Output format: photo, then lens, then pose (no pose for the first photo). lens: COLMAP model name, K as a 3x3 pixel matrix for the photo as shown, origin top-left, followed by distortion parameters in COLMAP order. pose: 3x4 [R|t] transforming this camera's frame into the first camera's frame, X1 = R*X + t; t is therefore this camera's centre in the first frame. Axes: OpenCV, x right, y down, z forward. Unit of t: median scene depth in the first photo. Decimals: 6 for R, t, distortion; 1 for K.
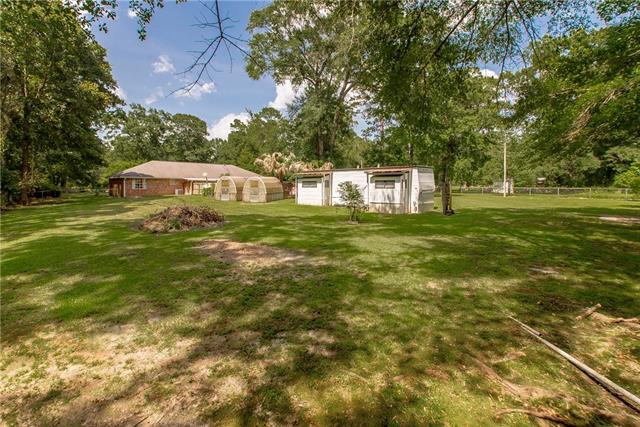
lens RADIAL K [[285.8, 0, 320.3], [0, 285.8, 209.1], [0, 0, 1]] dist [0.024255, -0.000071]
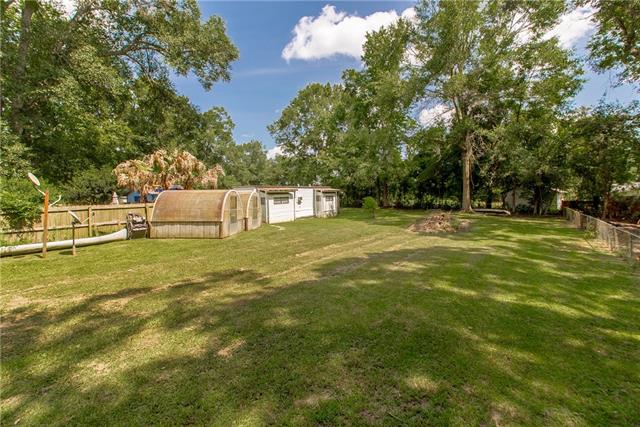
lens RADIAL K [[285.8, 0, 320.3], [0, 285.8, 209.1], [0, 0, 1]] dist [0.024255, -0.000071]
pose [[-0.203604, -0.040655, 0.978209, -1.150783], [0.114152, 0.991337, 0.064960, -0.121859], [-0.972376, 0.124891, -0.197199, 1.236258]]
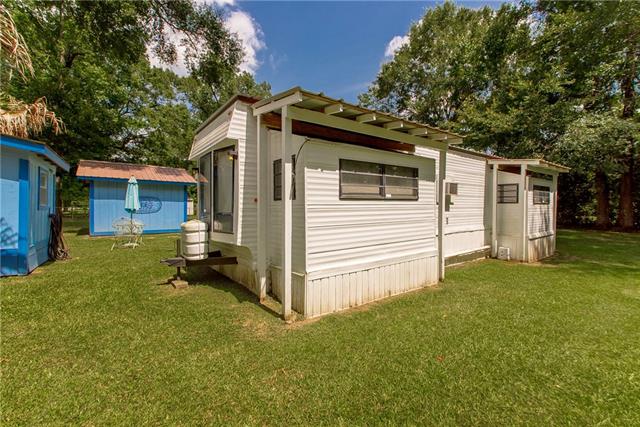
lens RADIAL K [[285.8, 0, 320.3], [0, 285.8, 209.1], [0, 0, 1]] dist [0.024255, -0.000071]
pose [[0.117666, -0.002239, 0.993051, -0.265742], [0.088846, 0.996011, -0.008281, -0.083886], [-0.989071, 0.089203, 0.117395, 1.183240]]
